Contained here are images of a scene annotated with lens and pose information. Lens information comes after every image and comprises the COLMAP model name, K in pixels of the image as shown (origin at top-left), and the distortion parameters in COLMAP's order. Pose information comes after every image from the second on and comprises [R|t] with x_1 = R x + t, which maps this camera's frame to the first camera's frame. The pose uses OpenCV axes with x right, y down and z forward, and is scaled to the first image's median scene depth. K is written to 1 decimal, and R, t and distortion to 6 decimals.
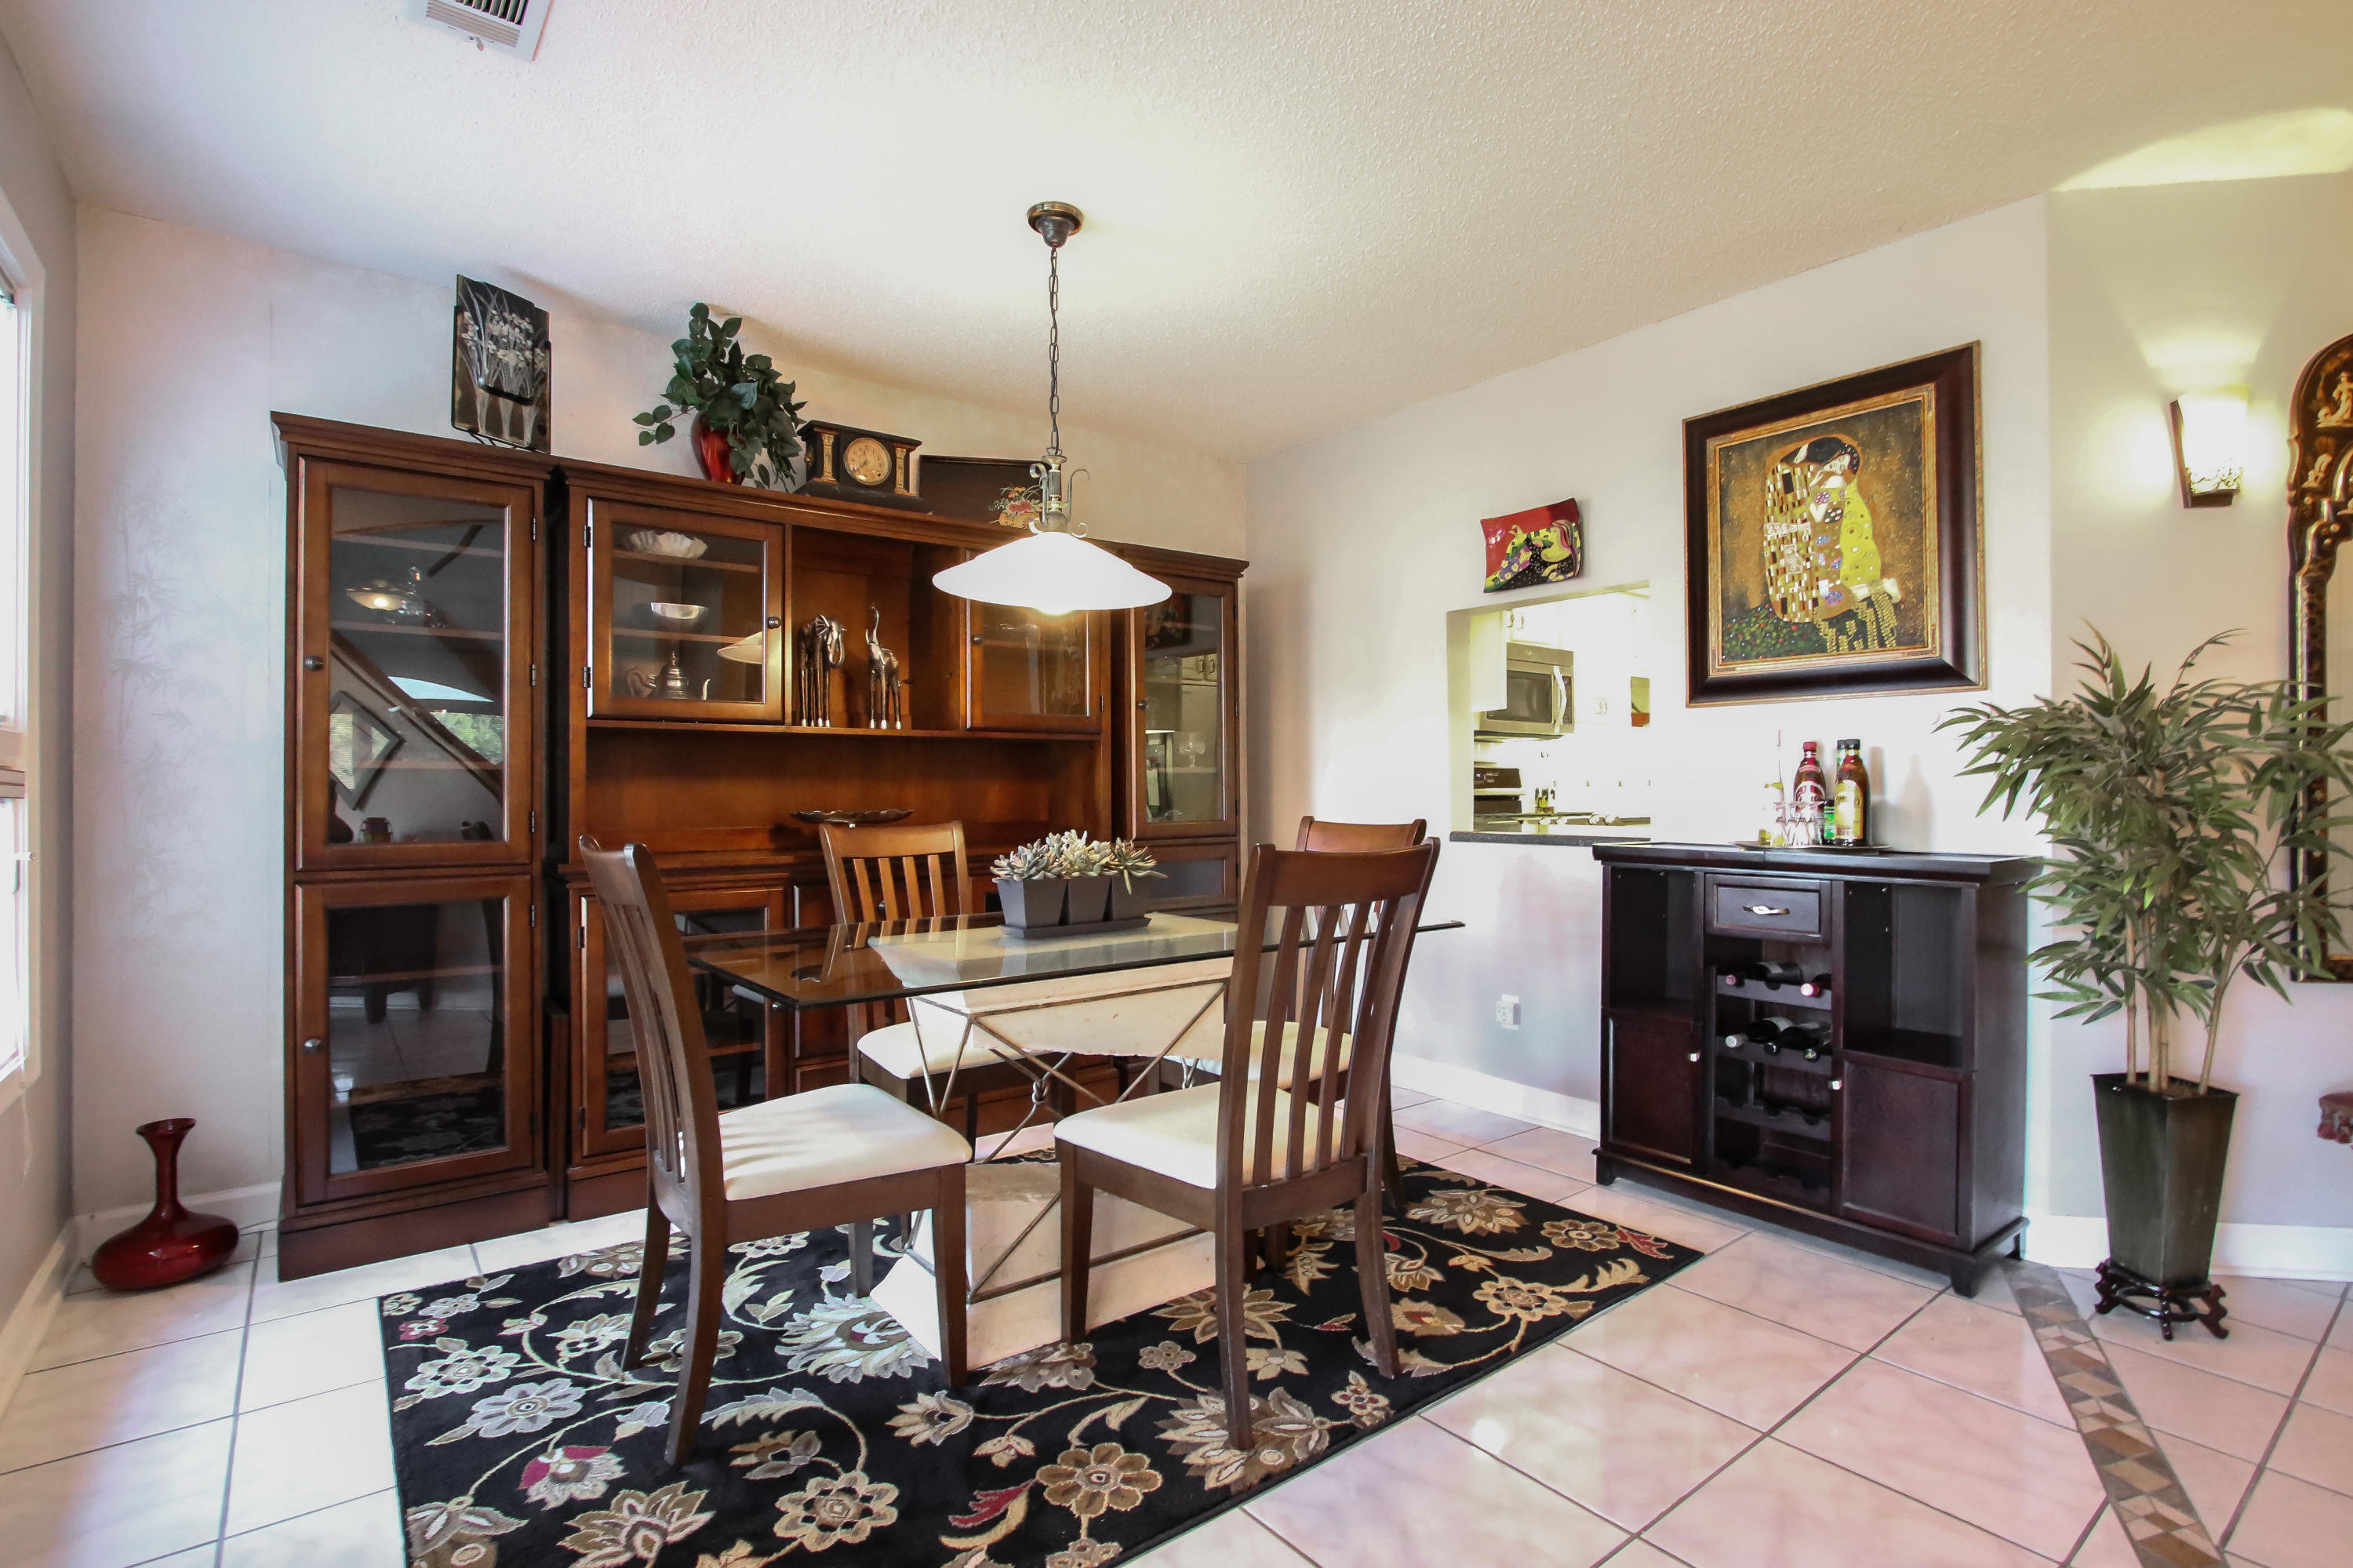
lens RADIAL K [[1100.5, 0, 1171.9], [0, 1100.5, 785.2], [0, 0, 1]] dist [-0.016922, 0.002193]
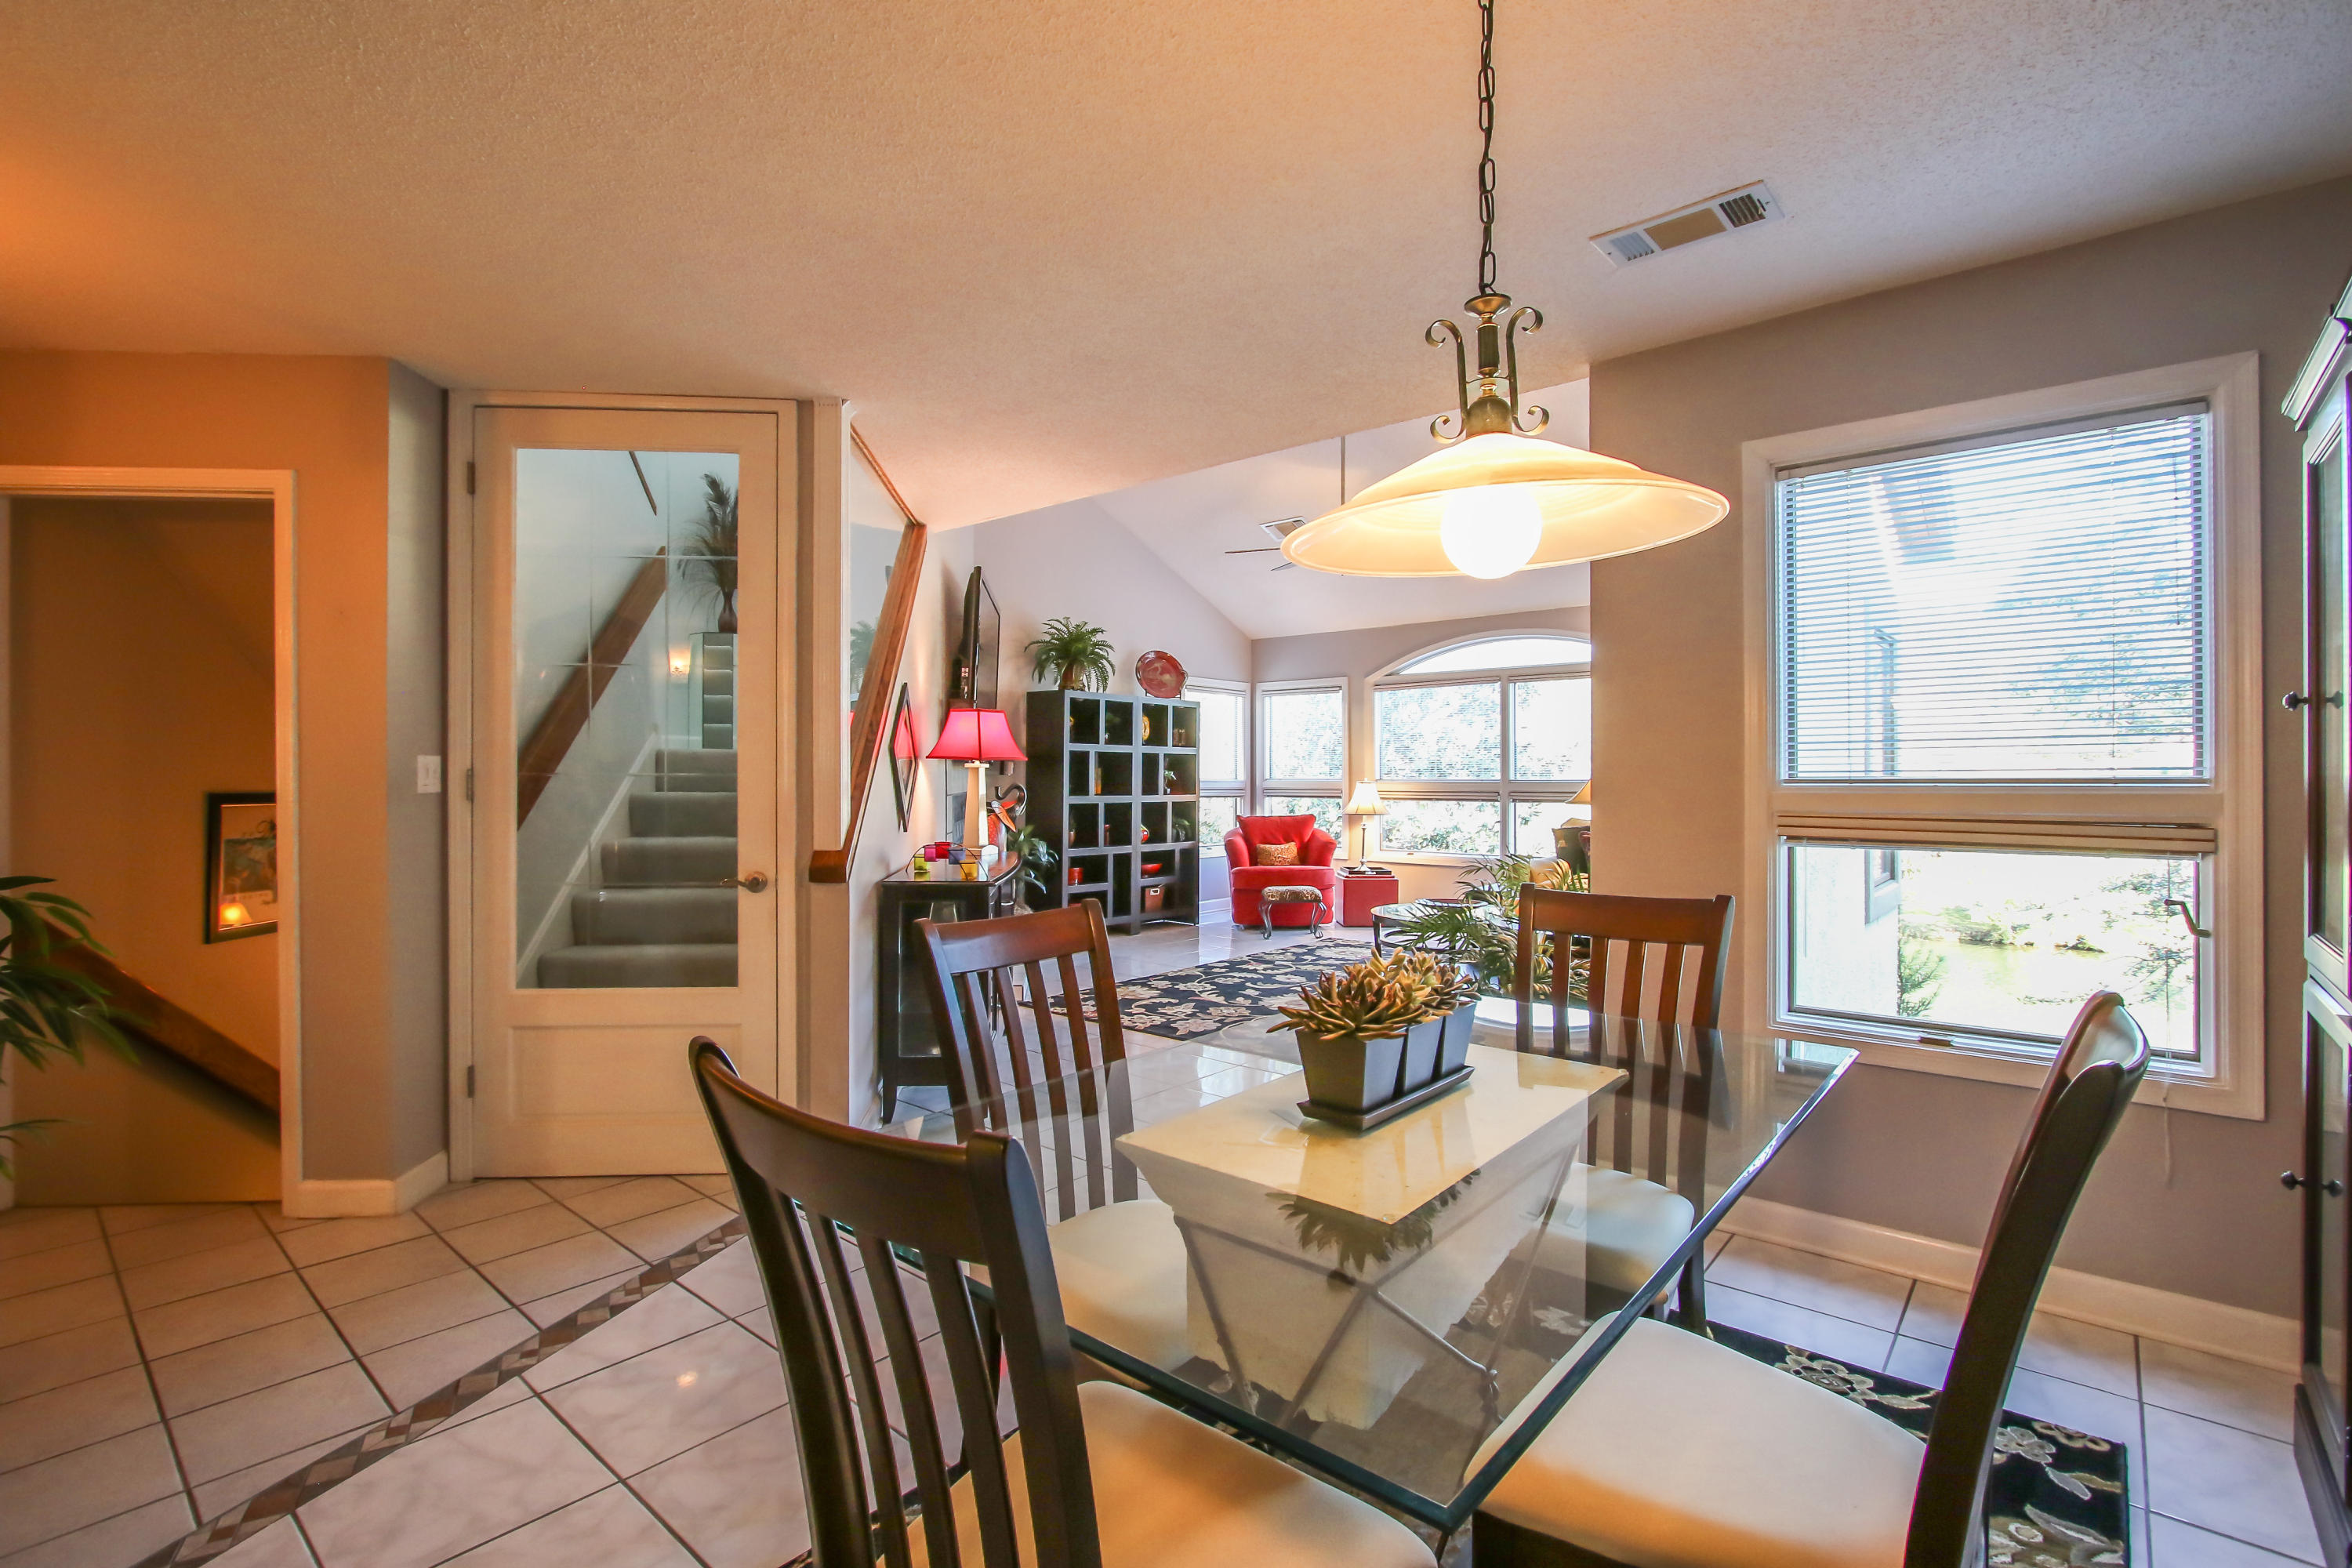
lens RADIAL K [[1100.0, 0, 1178.4], [0, 1100.0, 778.6], [0, 0, 1]] dist [-0.016922, 0.002193]
pose [[-0.978290, 0.002410, -0.207226, 0.209620], [0.004107, 0.999961, -0.007757, -0.064049], [0.207199, -0.008440, -0.978262, 1.898915]]
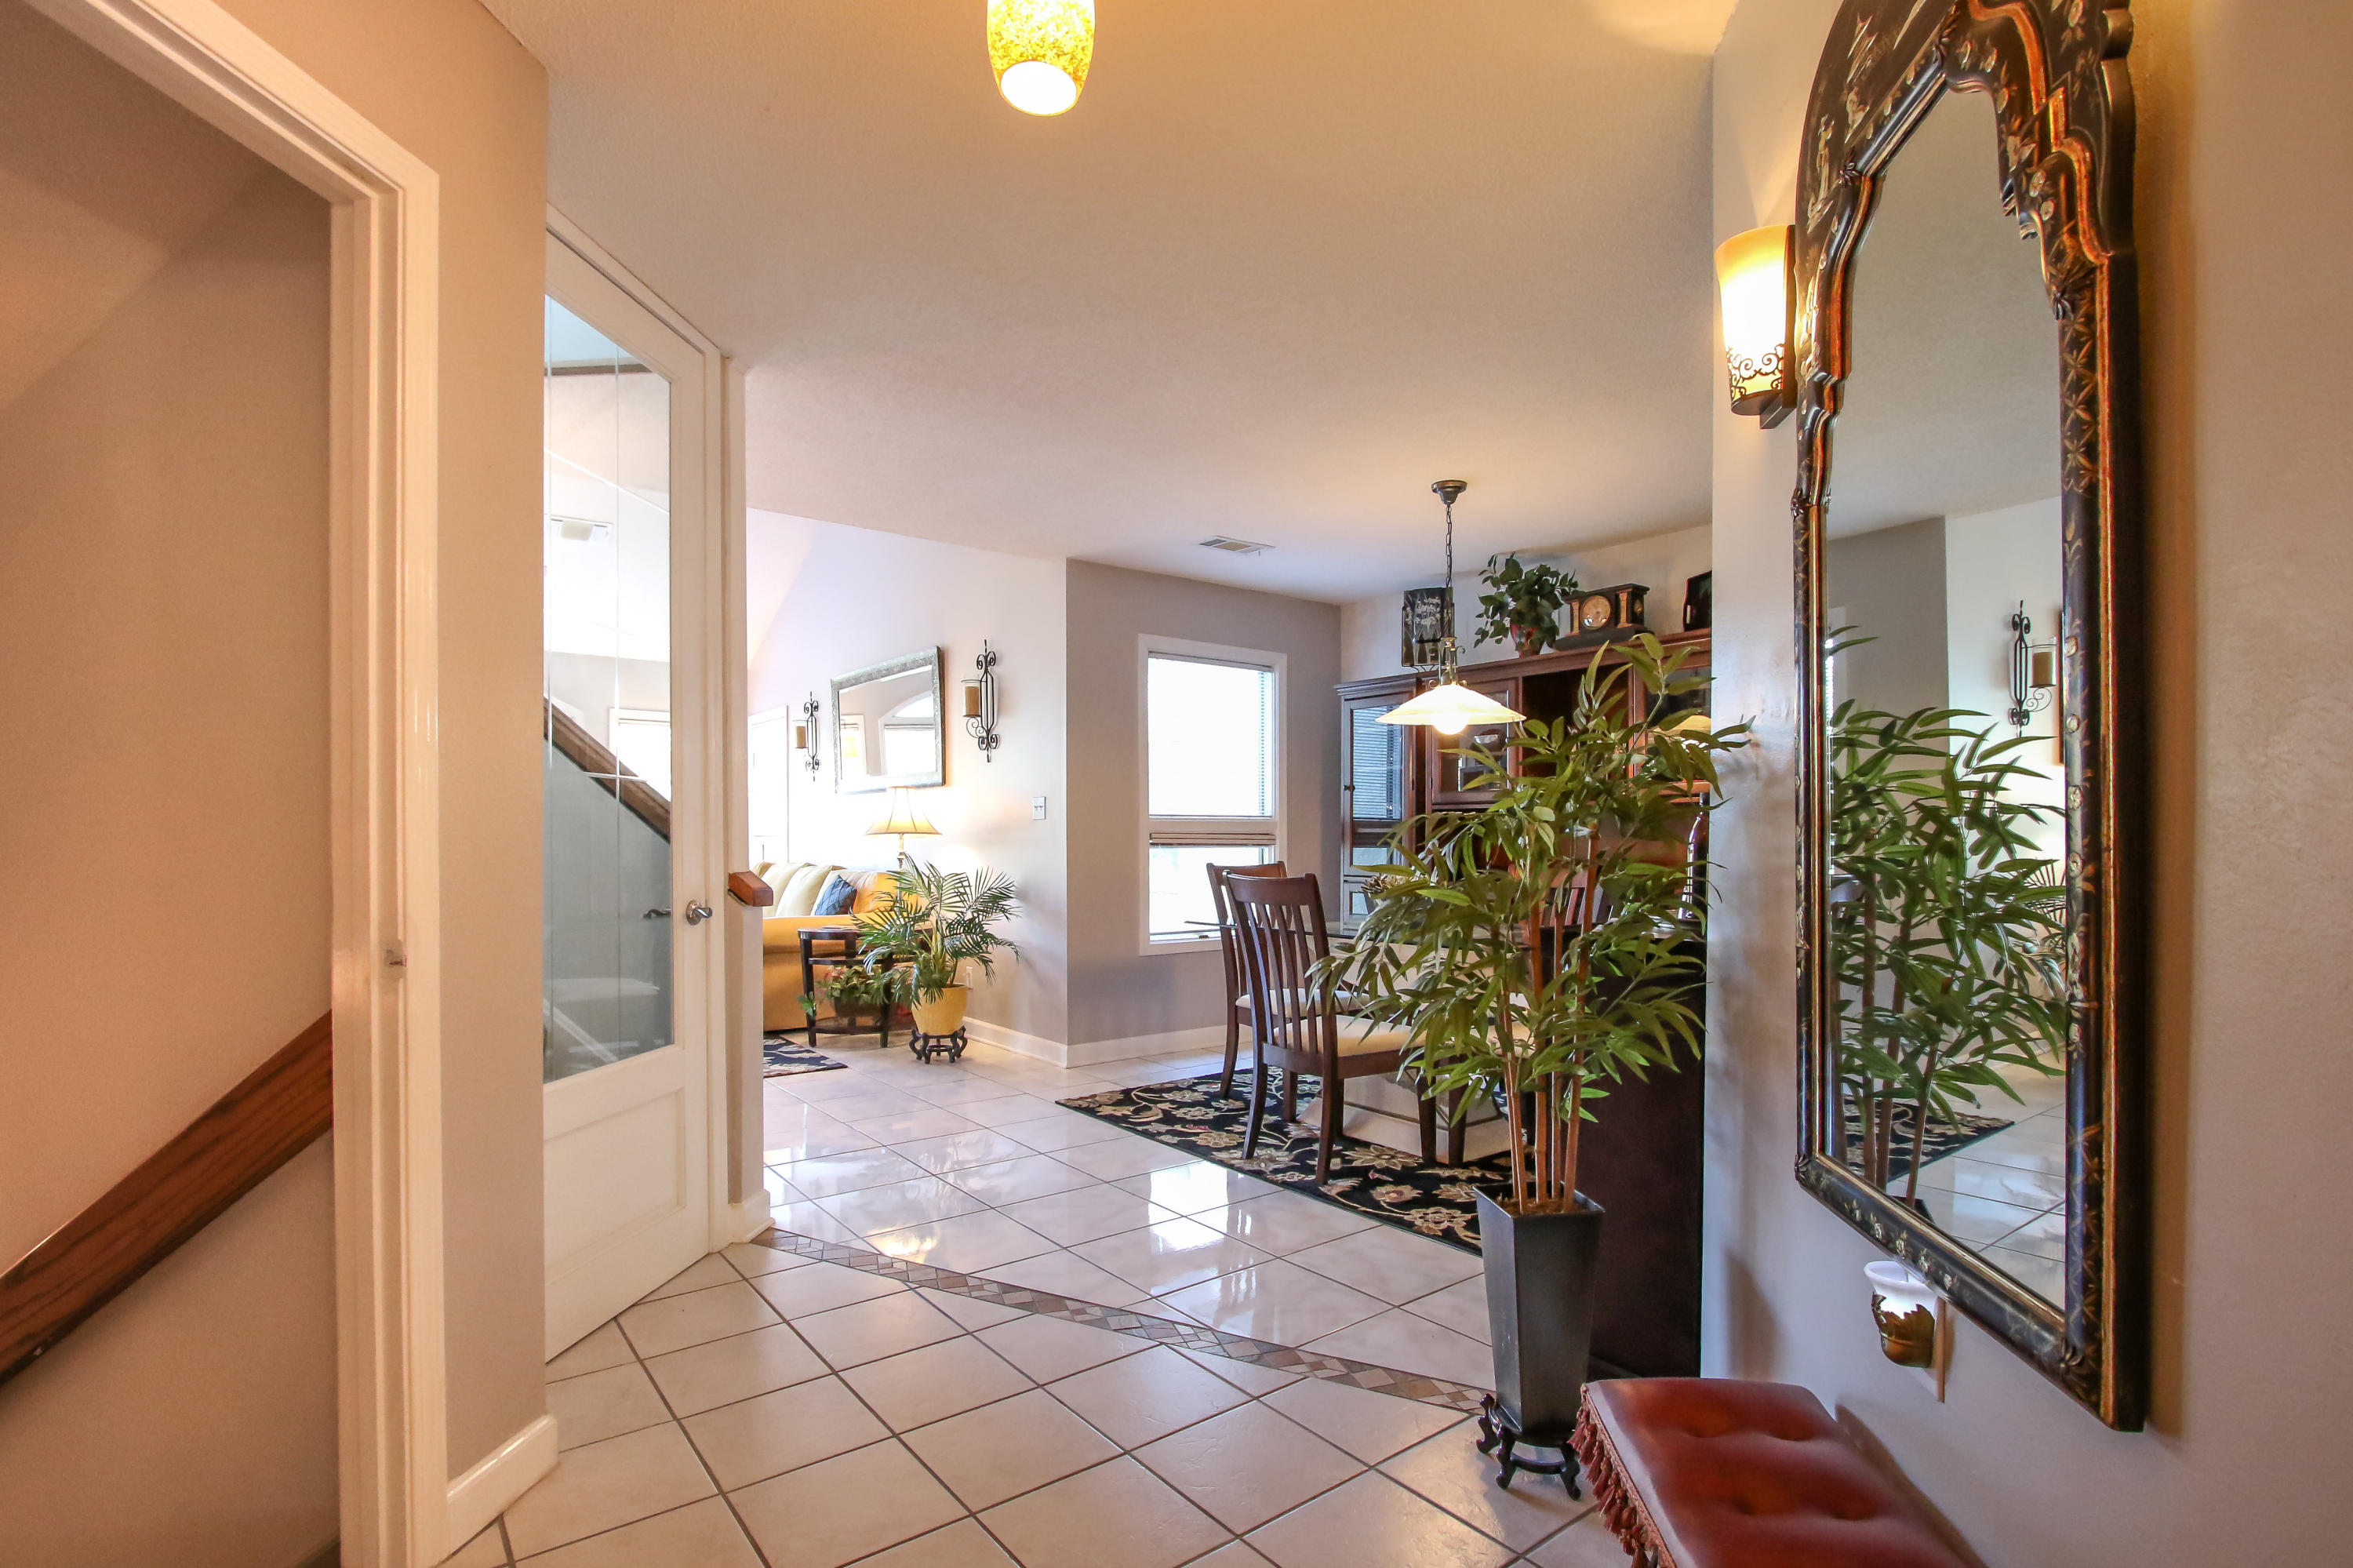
lens RADIAL K [[1100.5, 0, 1220.5], [0, 1100.5, 850.8], [0, 0, 1]] dist [-0.016922, 0.002193]
pose [[0.034999, 0.012516, -0.999309, 1.873513], [0.007732, 0.999888, 0.012794, -0.011318], [0.999357, -0.008175, 0.034898, 0.765208]]
